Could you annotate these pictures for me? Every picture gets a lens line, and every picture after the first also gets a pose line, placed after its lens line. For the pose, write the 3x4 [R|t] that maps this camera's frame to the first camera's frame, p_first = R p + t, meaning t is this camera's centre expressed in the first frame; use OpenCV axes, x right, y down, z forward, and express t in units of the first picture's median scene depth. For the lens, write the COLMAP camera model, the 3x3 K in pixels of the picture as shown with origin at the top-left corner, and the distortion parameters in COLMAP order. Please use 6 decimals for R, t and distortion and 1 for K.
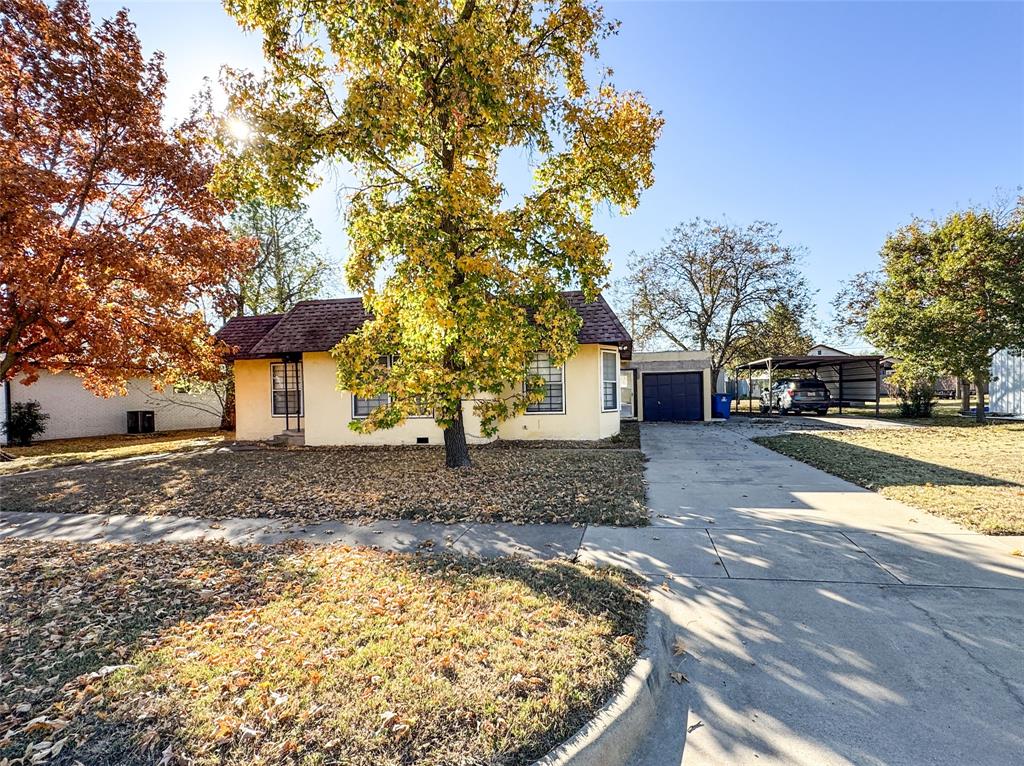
lens RADIAL K [[412.7, 0, 512.0], [0, 412.7, 383.0], [0, 0, 1]] dist [0.000331, 0.000010]
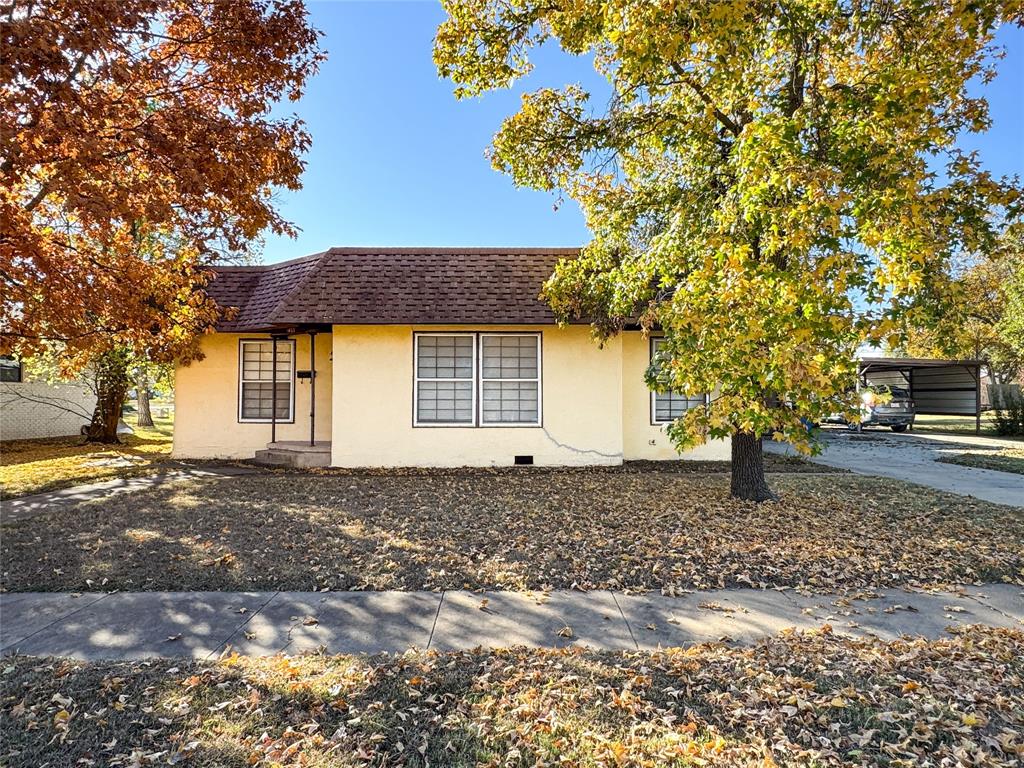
lens RADIAL K [[551.9, 0, 512.0], [0, 551.9, 384.0], [0, 0, 1]] dist [-0.001427, -0.000235]
pose [[0.984749, 0.028059, 0.171702, -0.235608], [-0.028591, 0.999591, 0.000628, 0.006706], [-0.171614, -0.005528, 0.985149, 0.054160]]
